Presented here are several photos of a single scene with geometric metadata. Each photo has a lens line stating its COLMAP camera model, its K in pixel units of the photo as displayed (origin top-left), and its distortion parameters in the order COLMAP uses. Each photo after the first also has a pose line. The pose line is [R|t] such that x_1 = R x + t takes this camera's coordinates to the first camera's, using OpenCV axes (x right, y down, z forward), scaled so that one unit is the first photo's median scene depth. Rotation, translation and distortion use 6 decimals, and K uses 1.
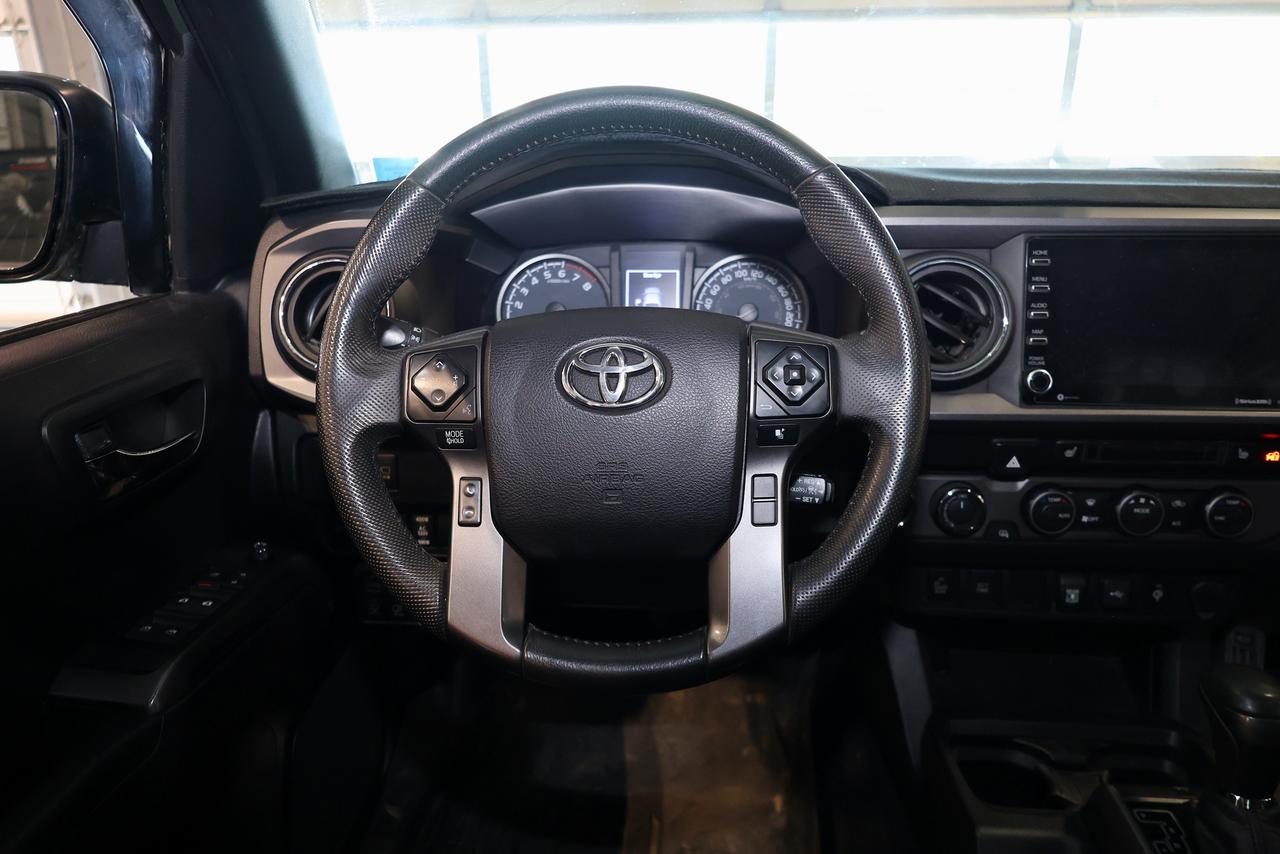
lens RADIAL K [[880.0, 0, 650.7], [0, 880.0, 422.5], [0, 0, 1]] dist [0.006765, -0.002702]
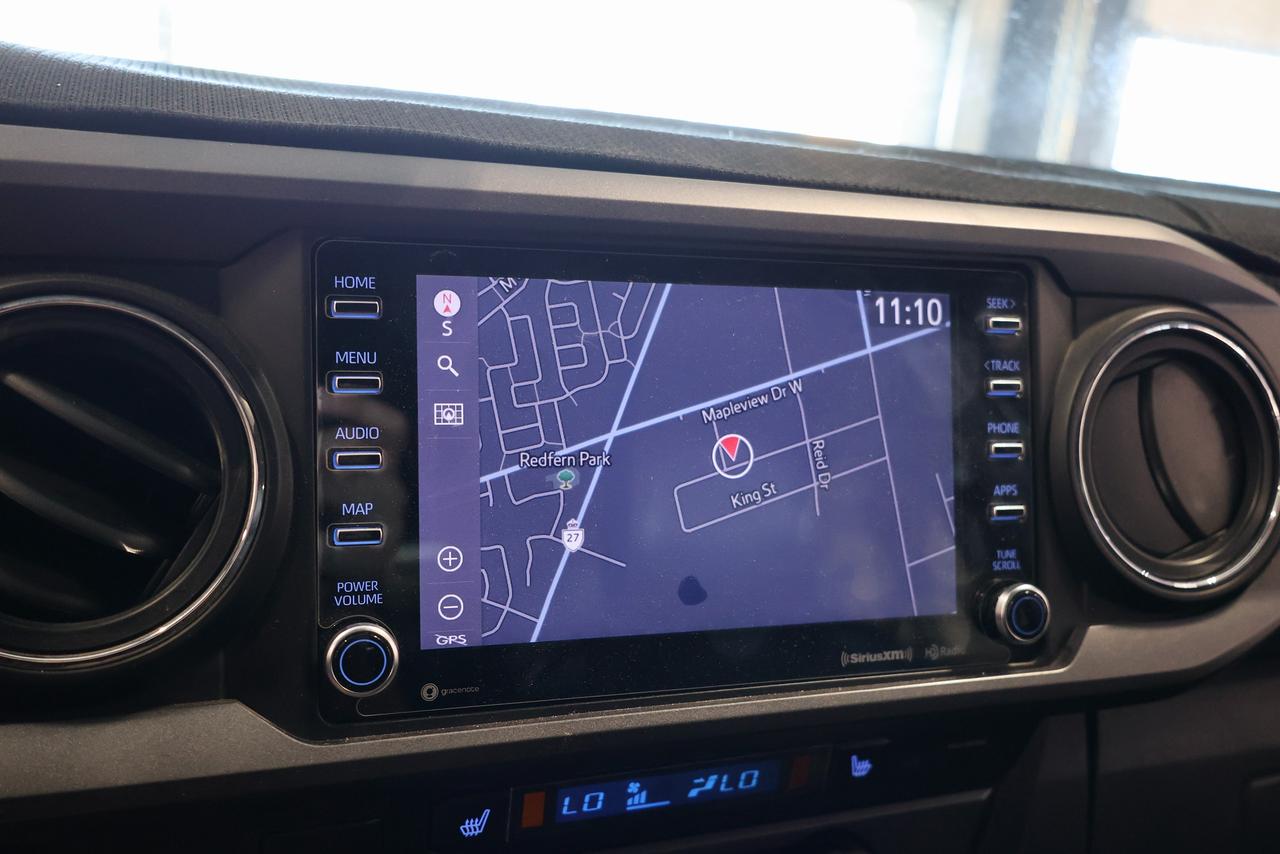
lens RADIAL K [[1191.7, 0, 648.9], [0, 1191.7, 429.4], [0, 0, 1]] dist [0.030496, 0.000000]
pose [[0.896298, -0.029021, 0.442502, 0.328908], [0.051931, 0.997860, -0.039743, -0.107721], [-0.440402, 0.058601, 0.895886, 0.517675]]
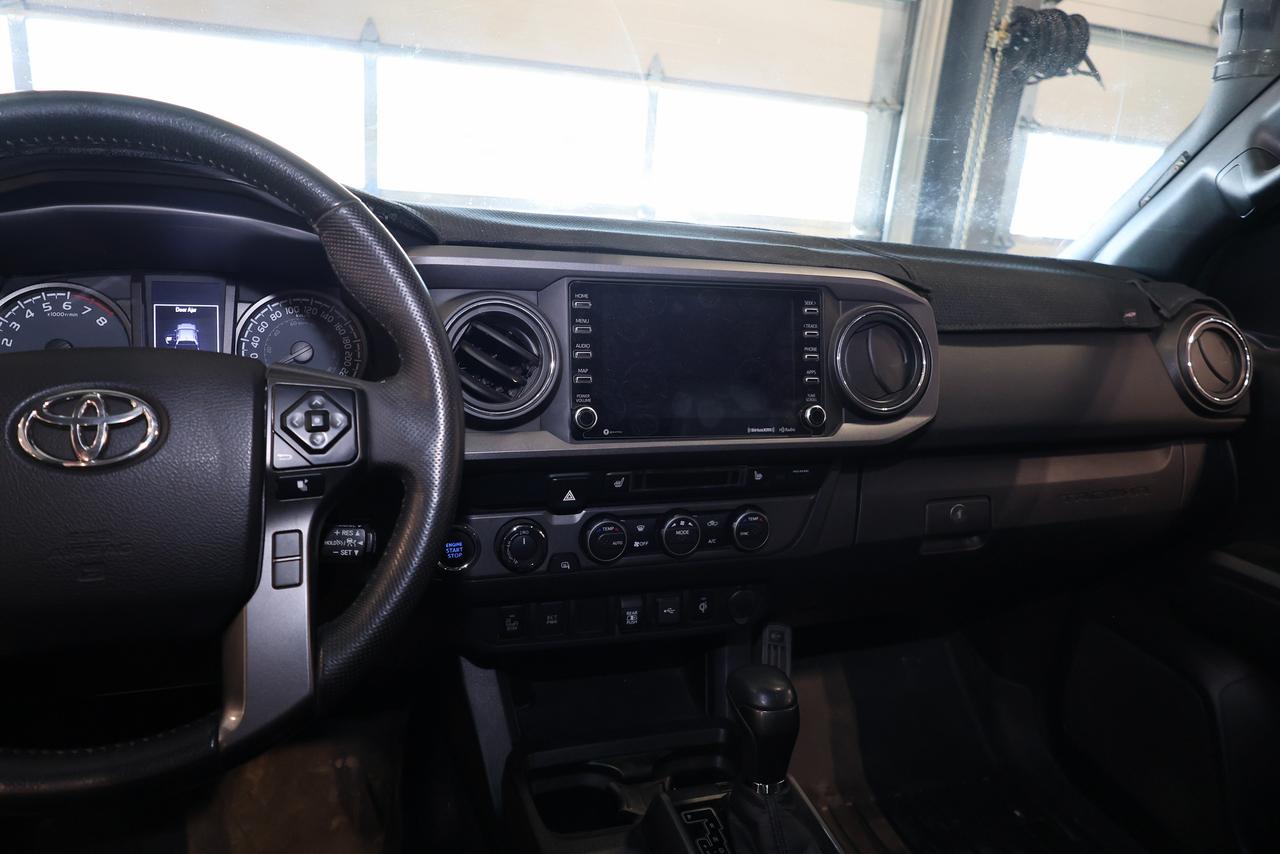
lens RADIAL K [[880.0, 0, 635.0], [0, 880.0, 425.9], [0, 0, 1]] dist [0.006765, -0.002702]
pose [[0.920130, -0.033133, 0.390209, 0.082184], [0.047207, 0.998533, -0.026530, -0.006310], [-0.388757, 0.042831, 0.920344, 0.010928]]
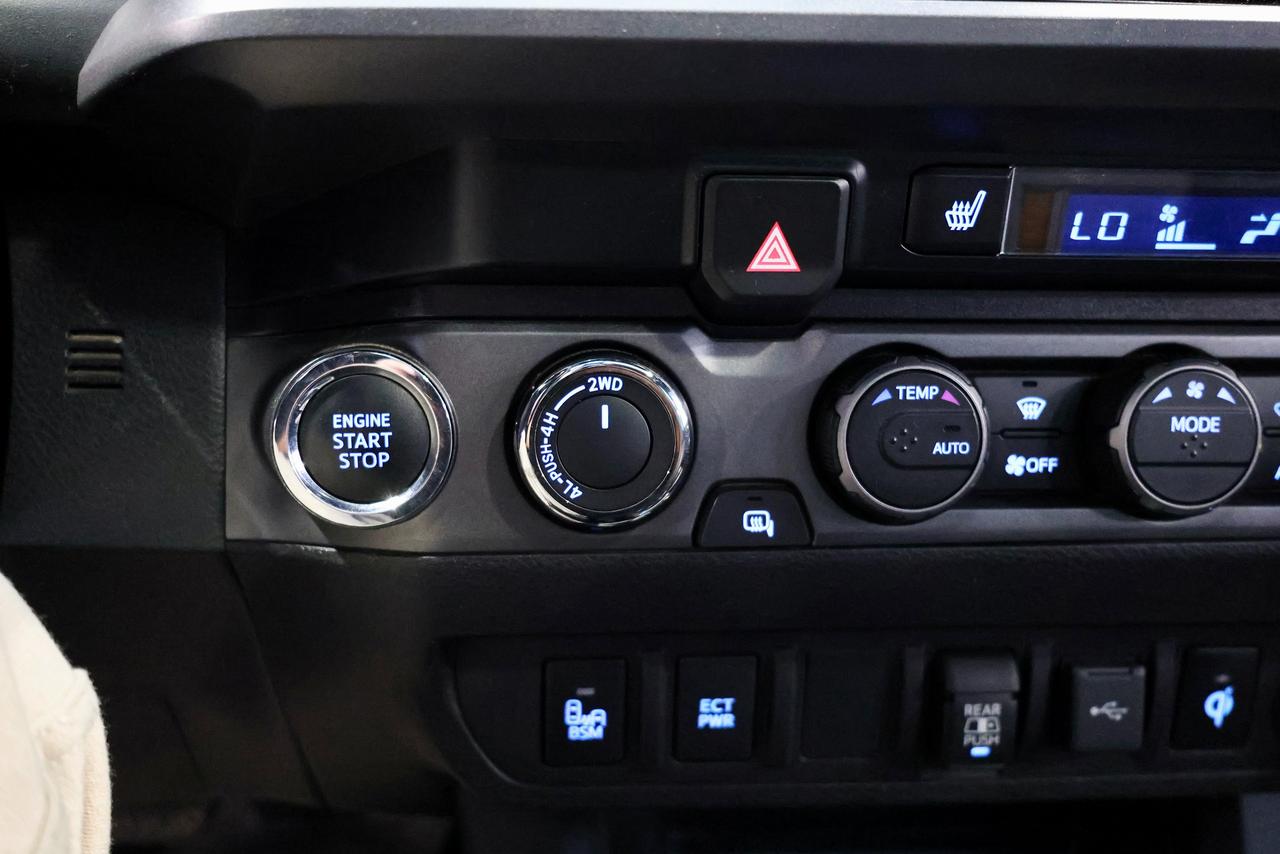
lens RADIAL K [[1106.4, 0, 639.8], [0, 1106.4, 420.7], [0, 0, 1]] dist [-0.004847, 0.020149]
pose [[0.983831, -0.005256, 0.179021, 0.313604], [0.018243, 0.997311, -0.070975, 0.124552], [-0.178166, 0.073094, 0.981282, 0.683130]]
